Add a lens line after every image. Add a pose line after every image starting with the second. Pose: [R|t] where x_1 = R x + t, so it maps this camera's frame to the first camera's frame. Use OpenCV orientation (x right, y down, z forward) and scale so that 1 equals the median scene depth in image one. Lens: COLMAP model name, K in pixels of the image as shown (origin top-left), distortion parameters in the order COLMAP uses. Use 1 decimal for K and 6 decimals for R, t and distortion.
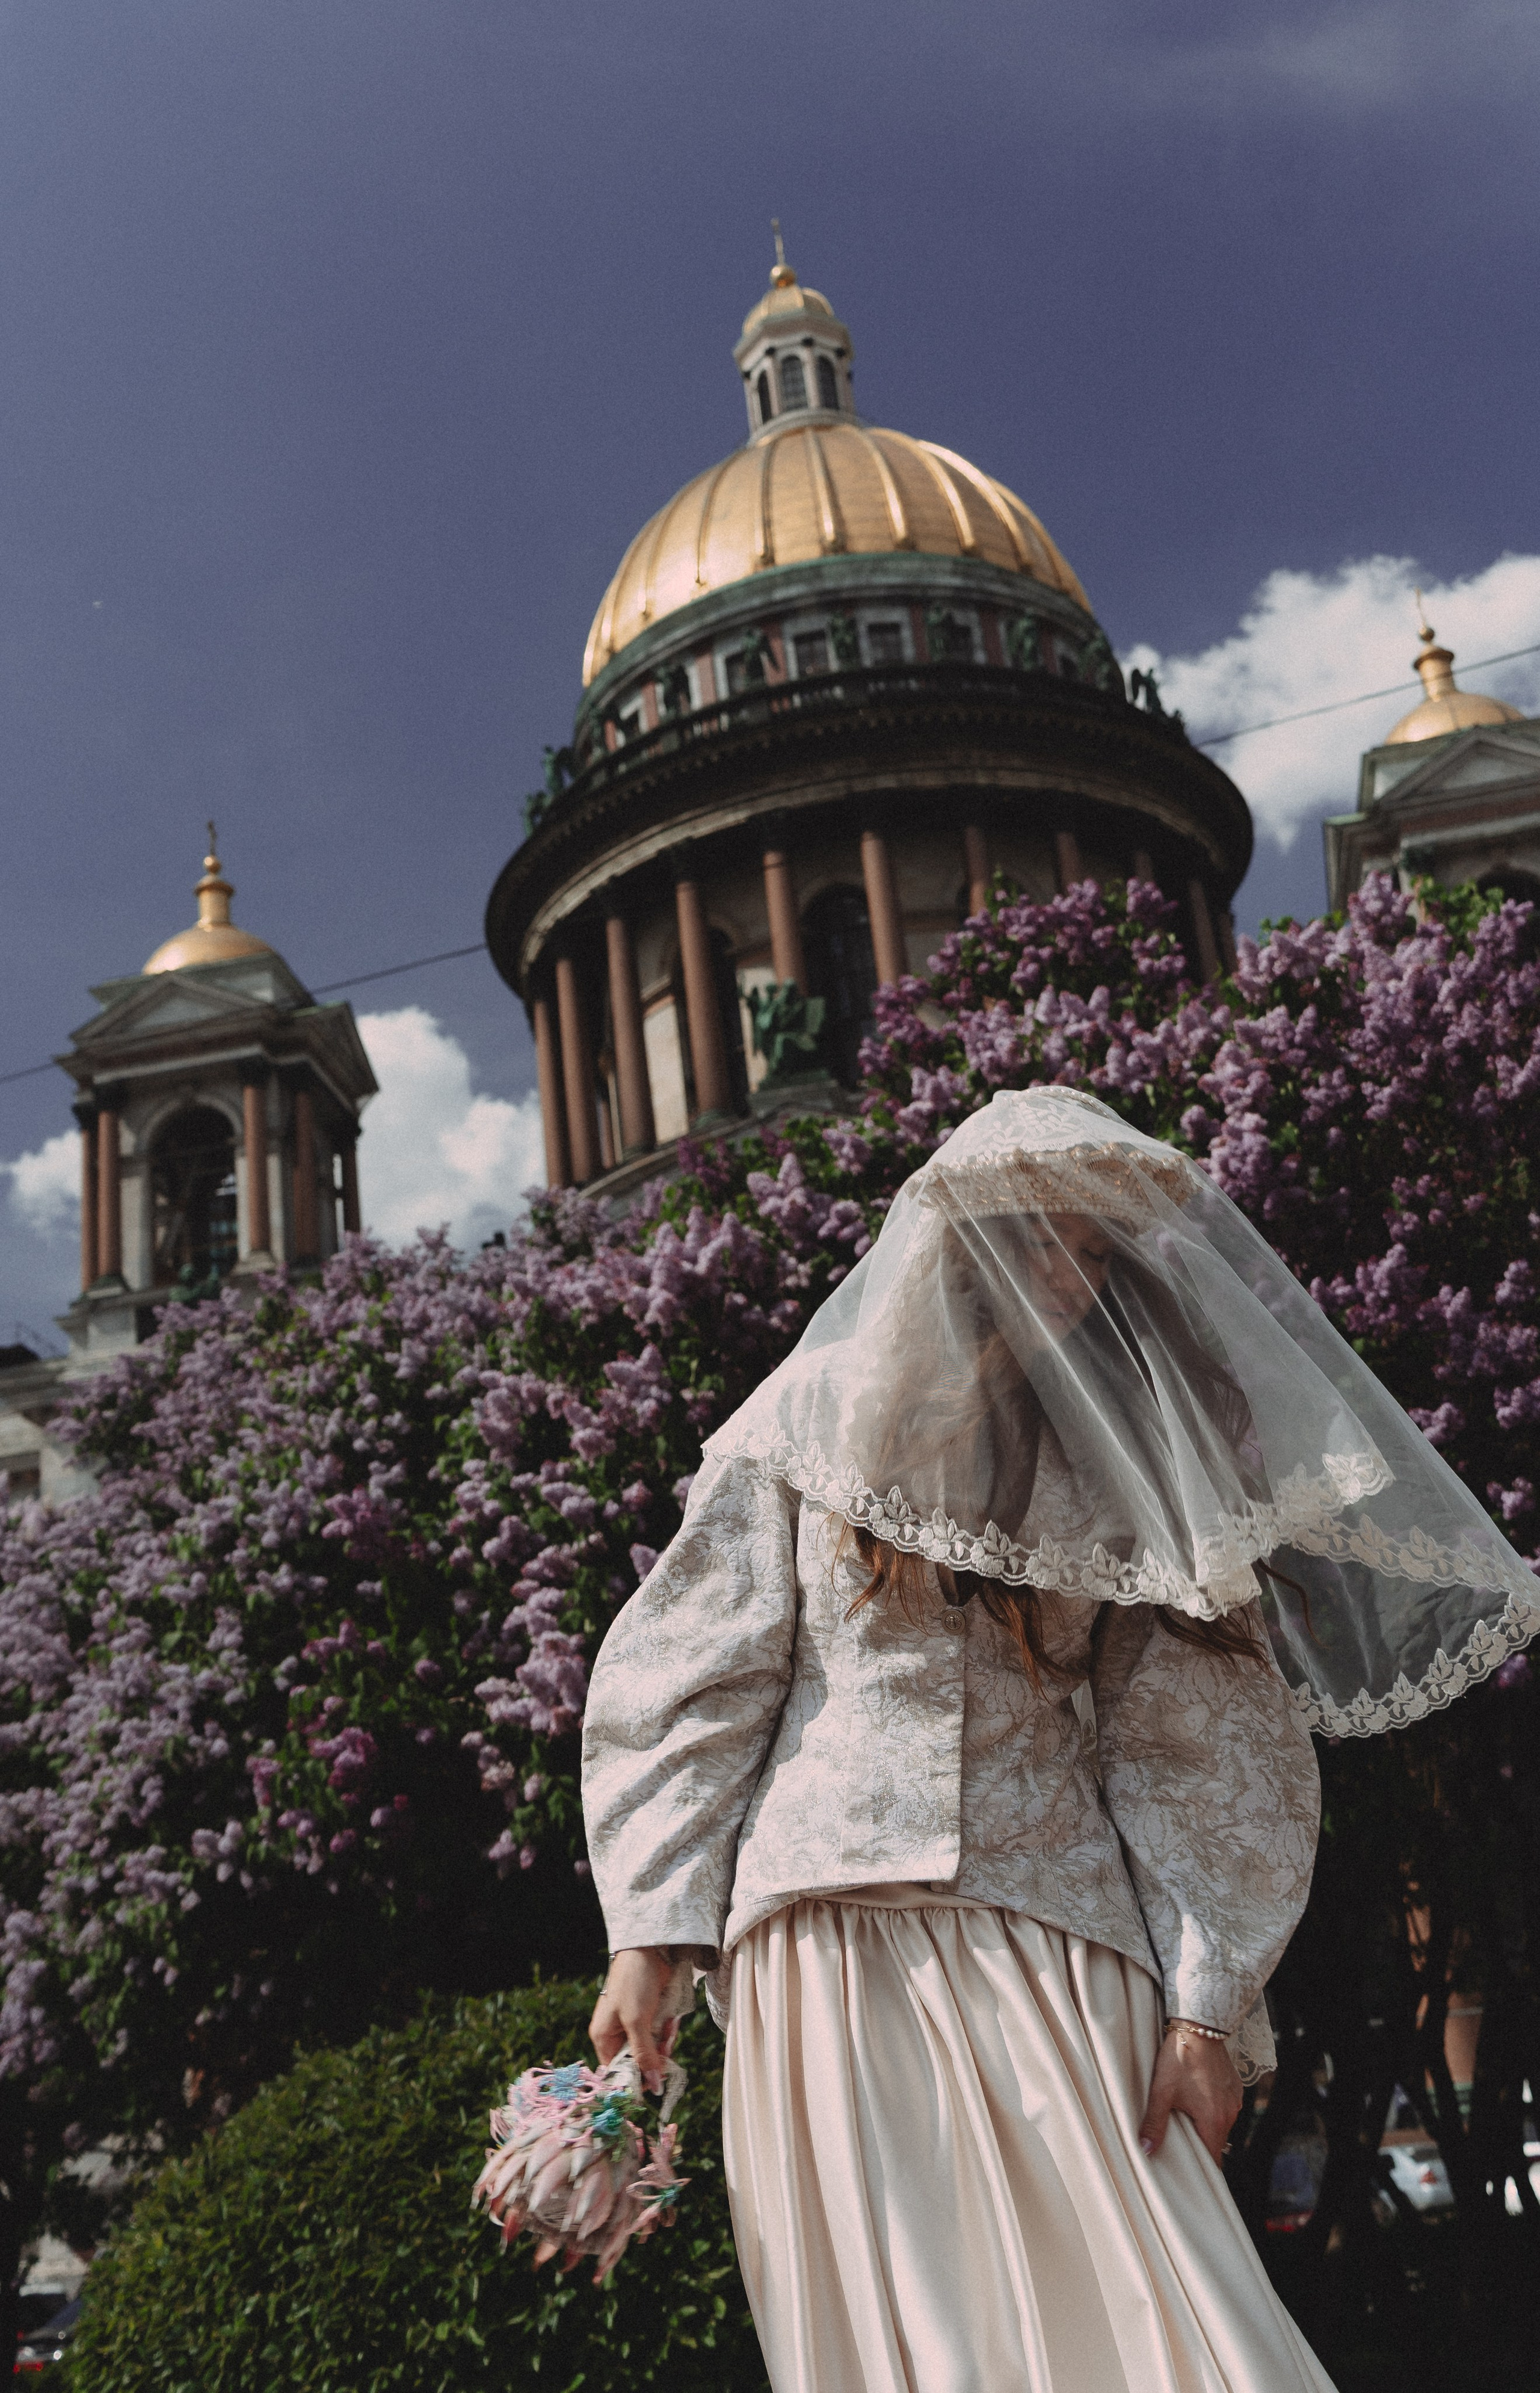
lens RADIAL K [[2631.0, 0, 725.5], [0, 2631.0, 1155.1], [0, 0, 1]] dist [-0.013868, 0.000000]
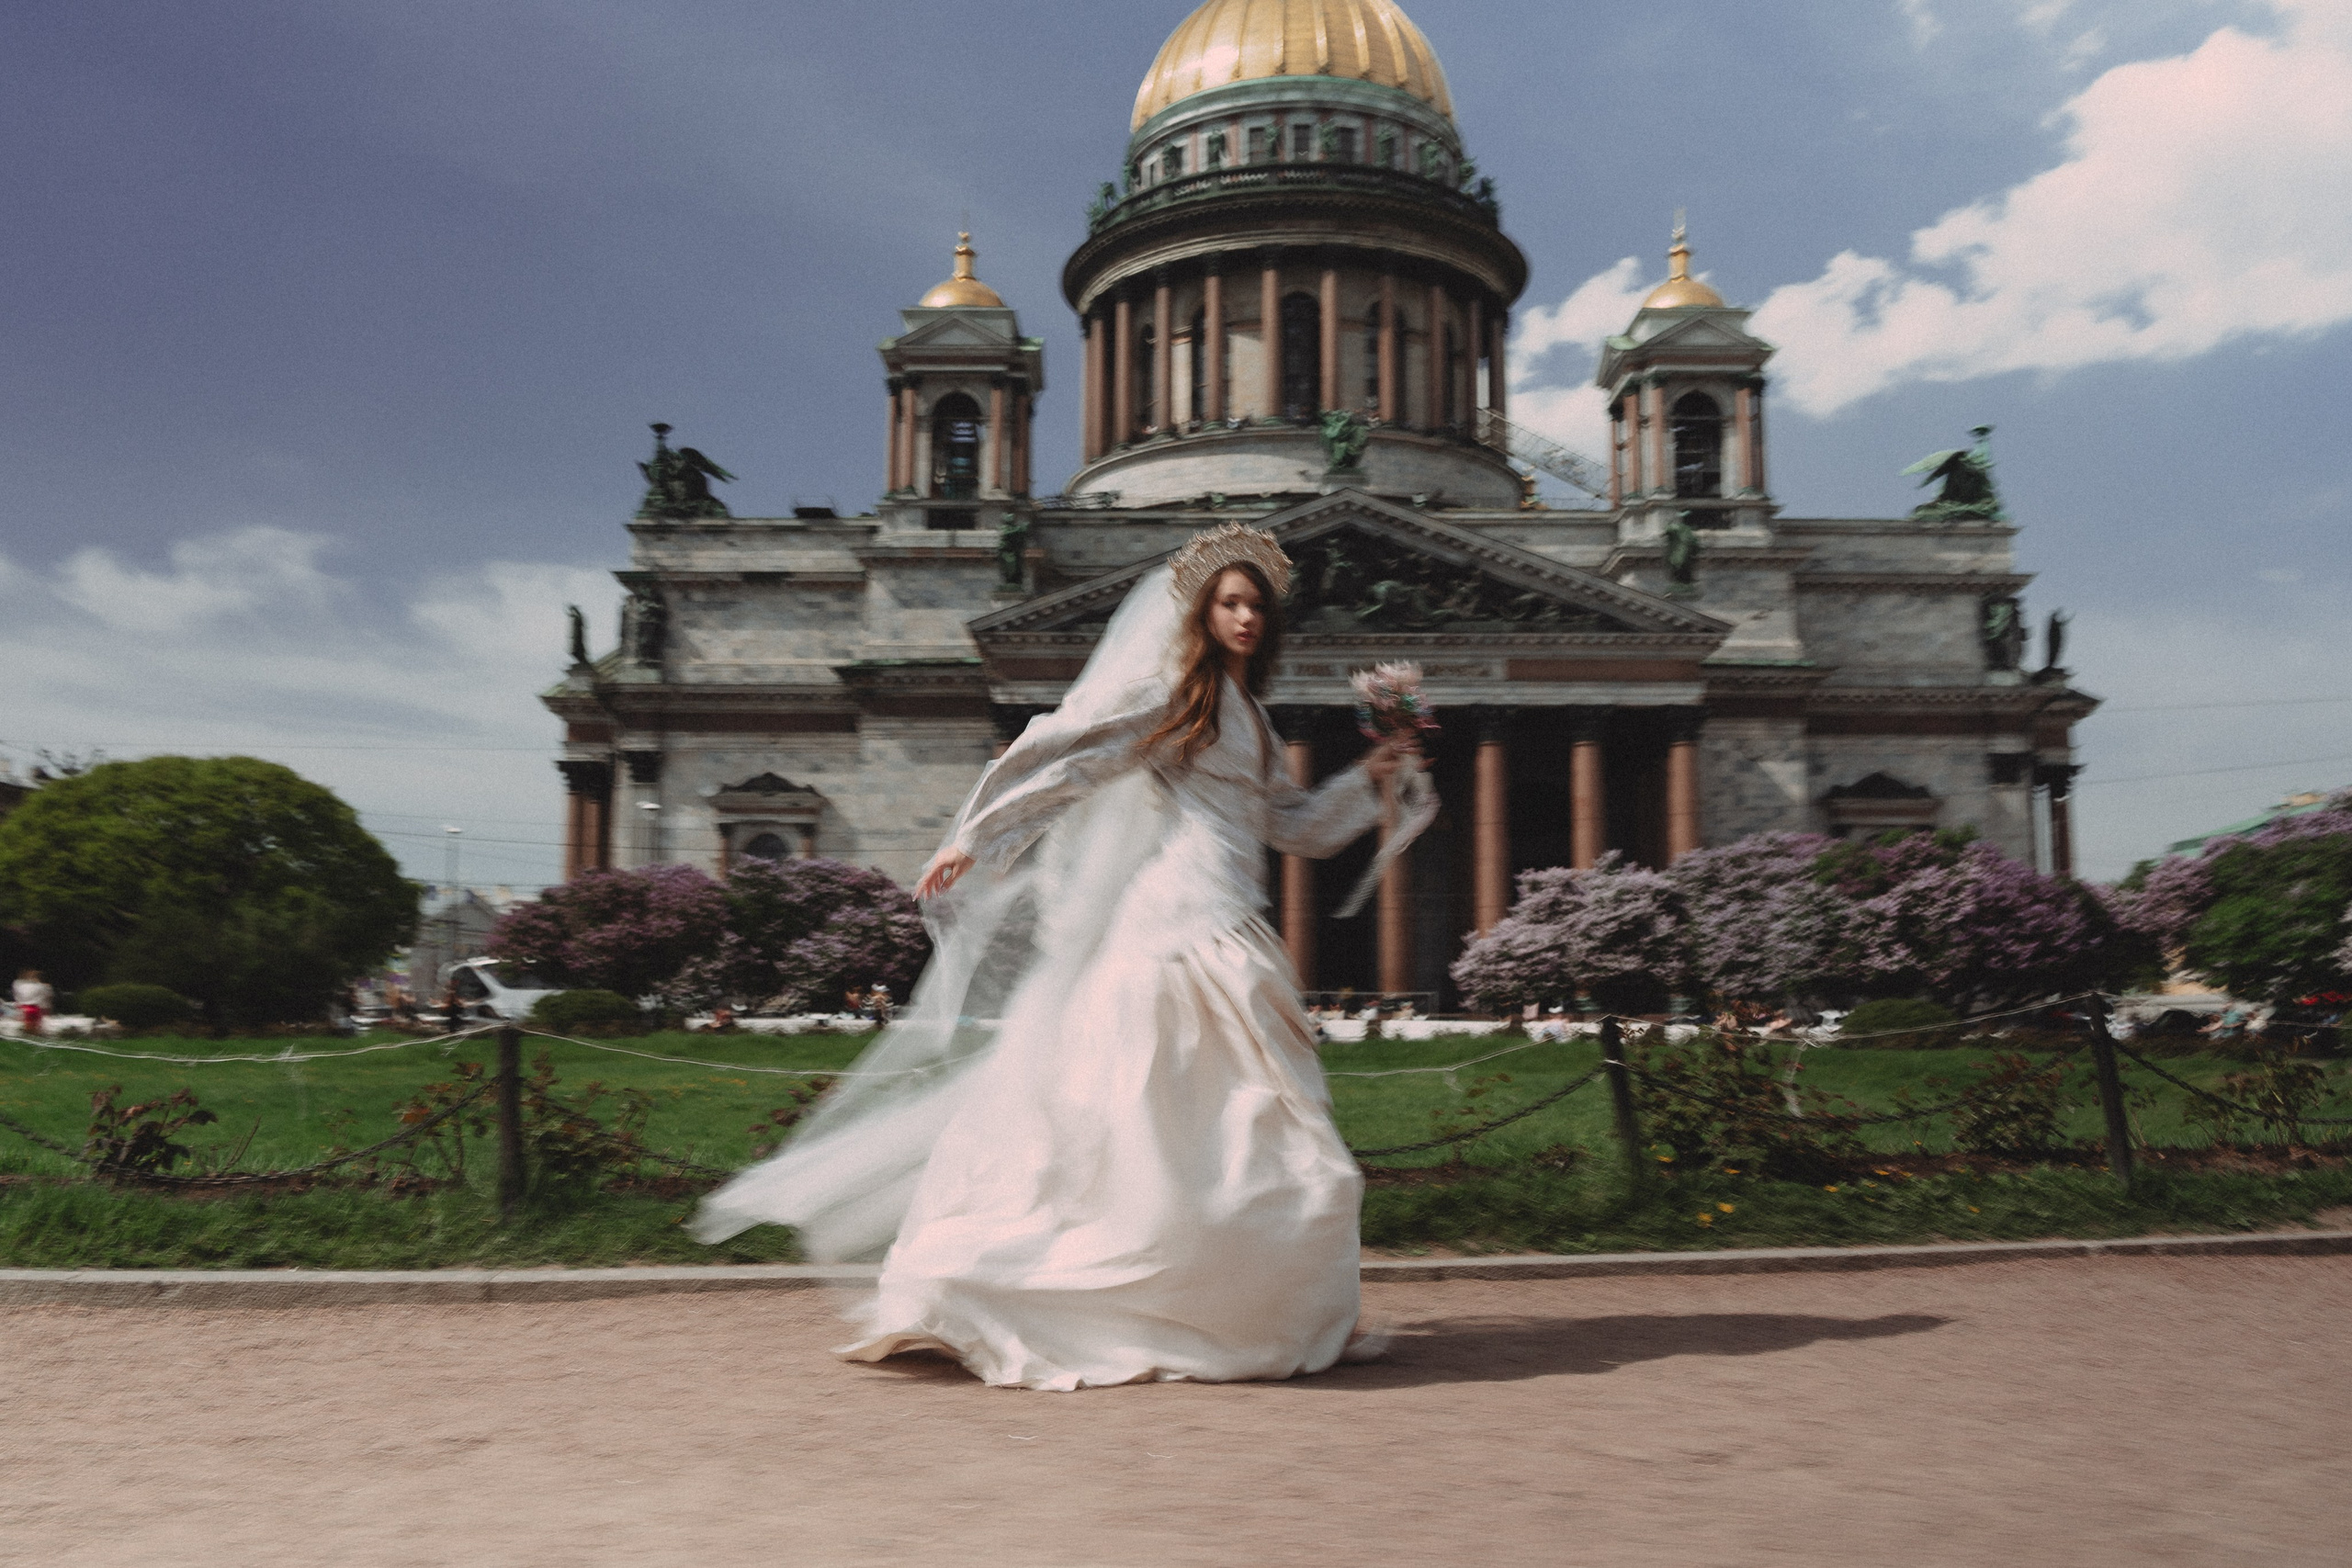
lens RADIAL K [[1977.3, 0, 1135.5], [0, 1977.3, 801.4], [0, 0, 1]] dist [-0.004504, -0.001331]
pose [[0.979192, 0.126398, 0.158768, -0.258758], [-0.164248, 0.953102, 0.254204, -0.112082], [-0.119191, -0.274992, 0.954030, -0.341609]]
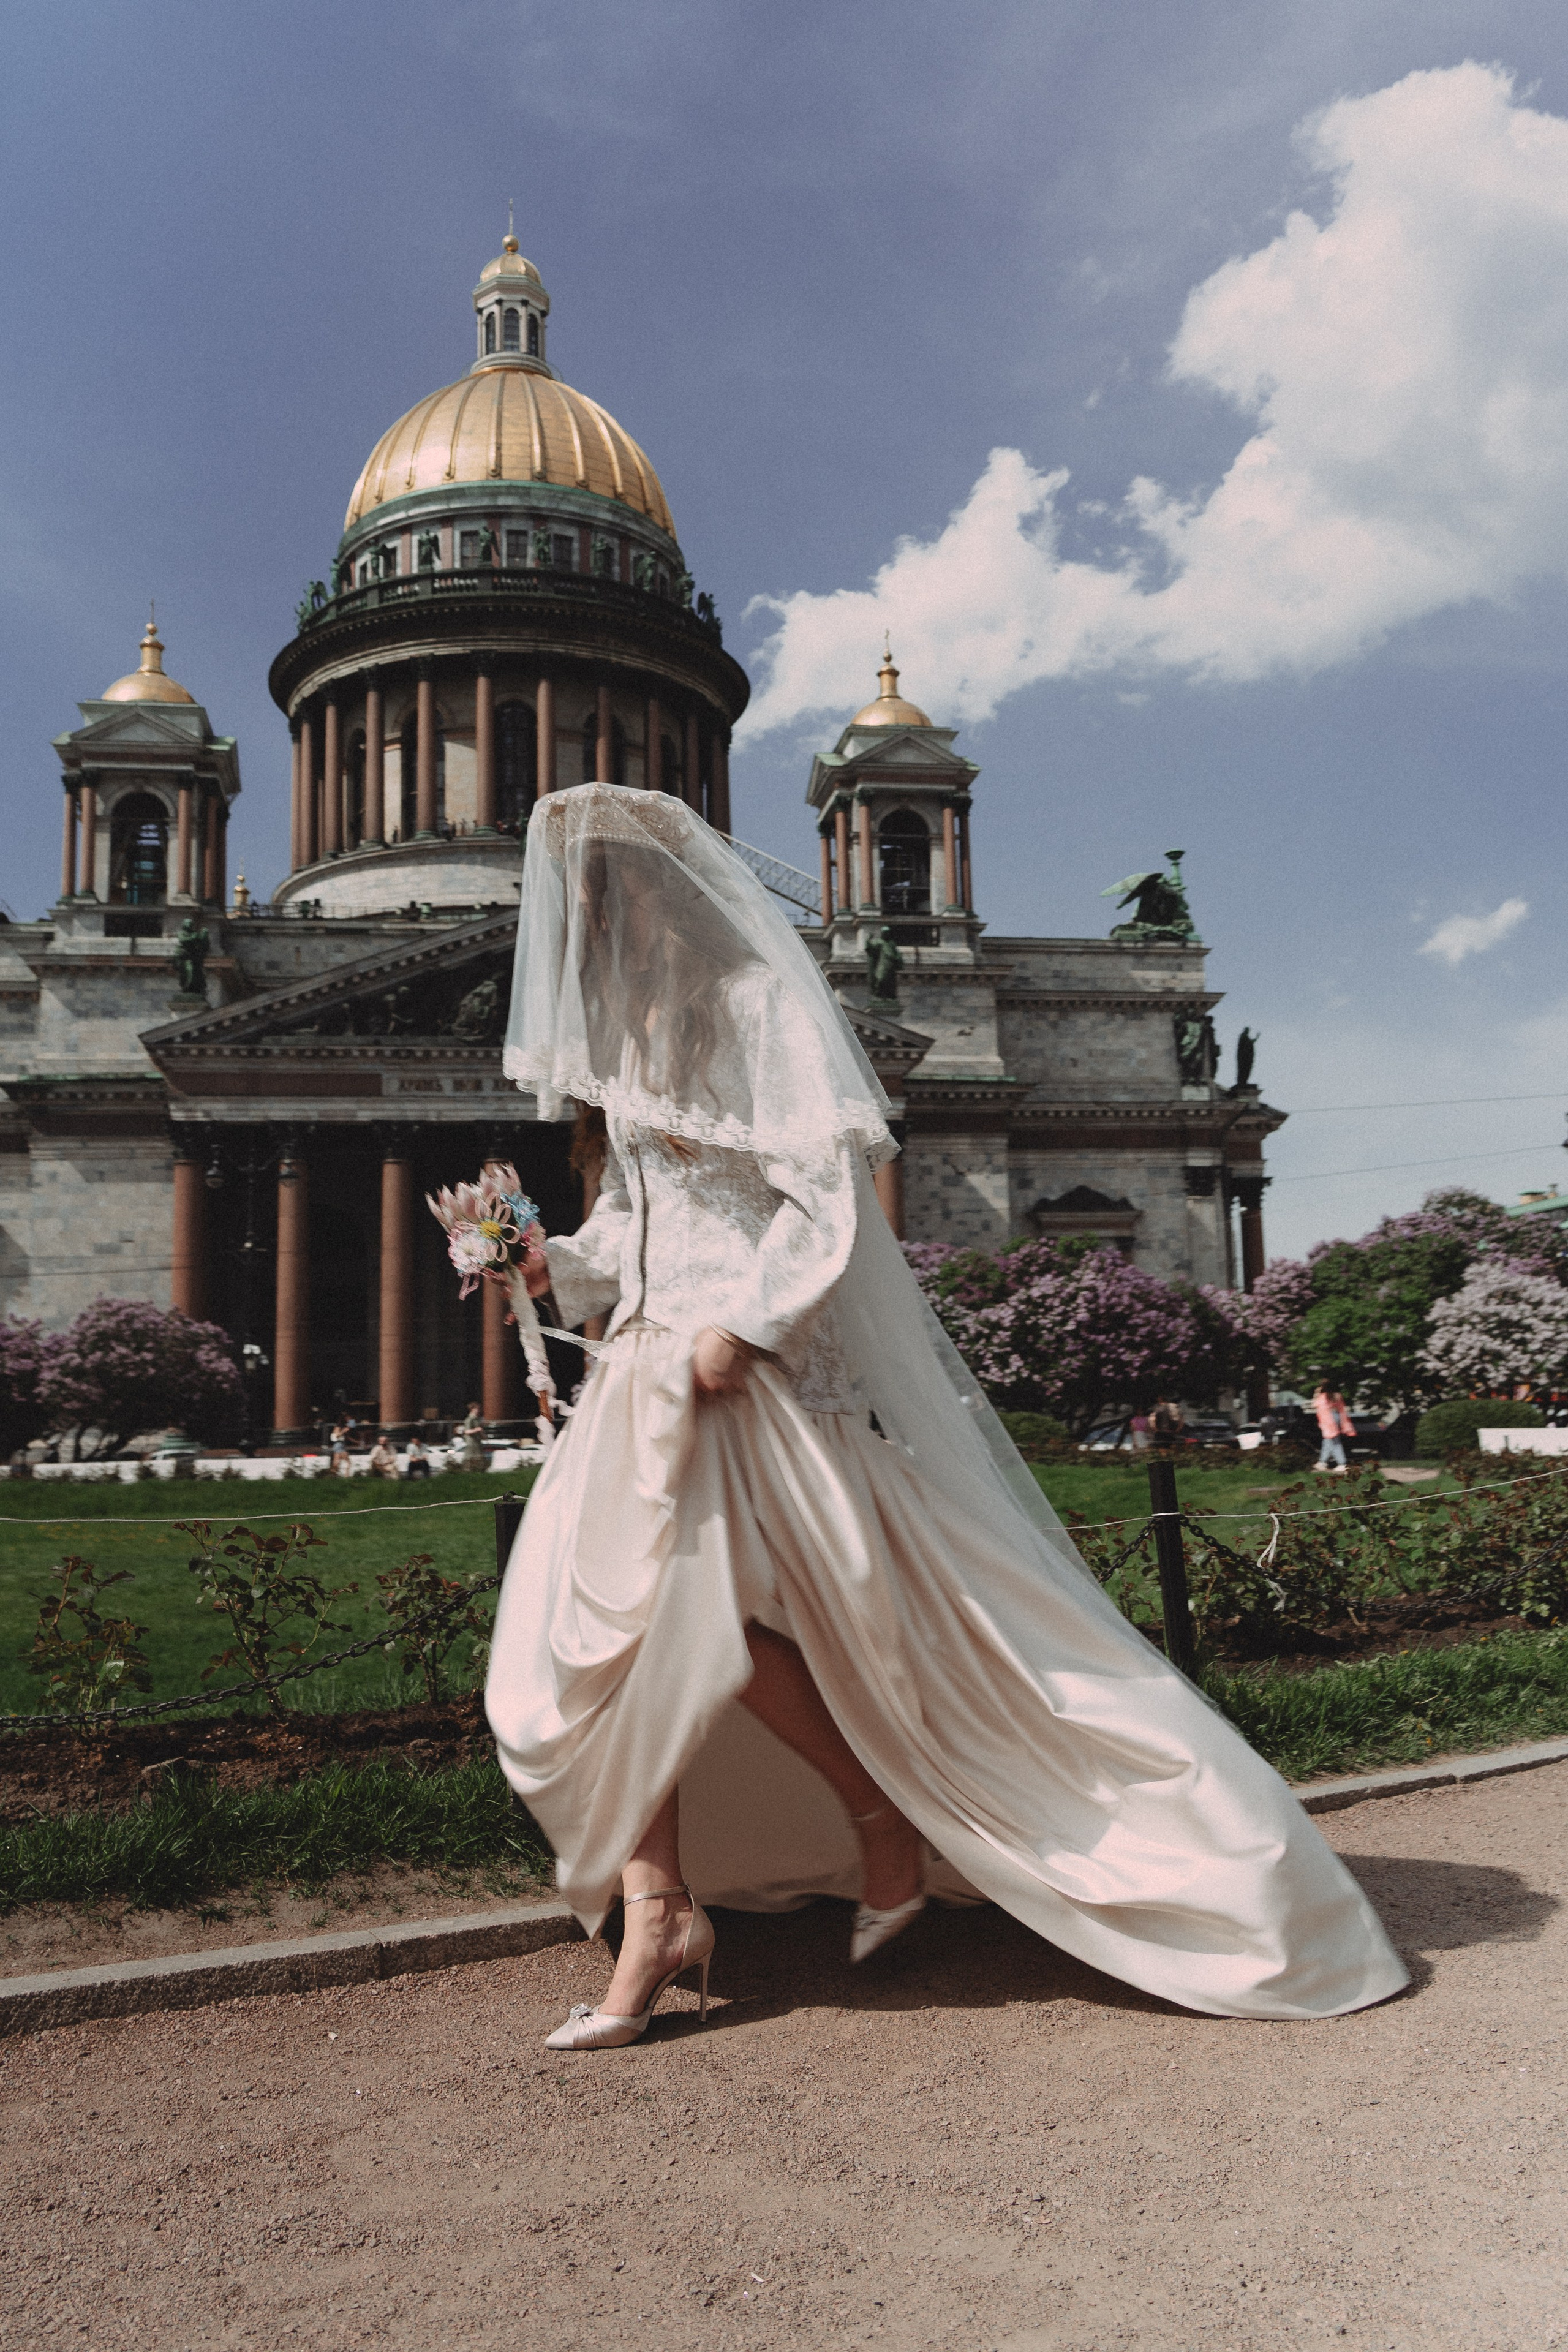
lens RADIAL K [[1977.5, 0, 767.4], [0, 1977.5, 1189.2], [0, 0, 1]] dist [-0.004504, -0.001331]
pose [[0.937203, 0.120404, 0.327344, -0.208350], [-0.194721, 0.959270, 0.204657, -0.108574], [-0.289370, -0.255546, 0.922476, -0.317597]]
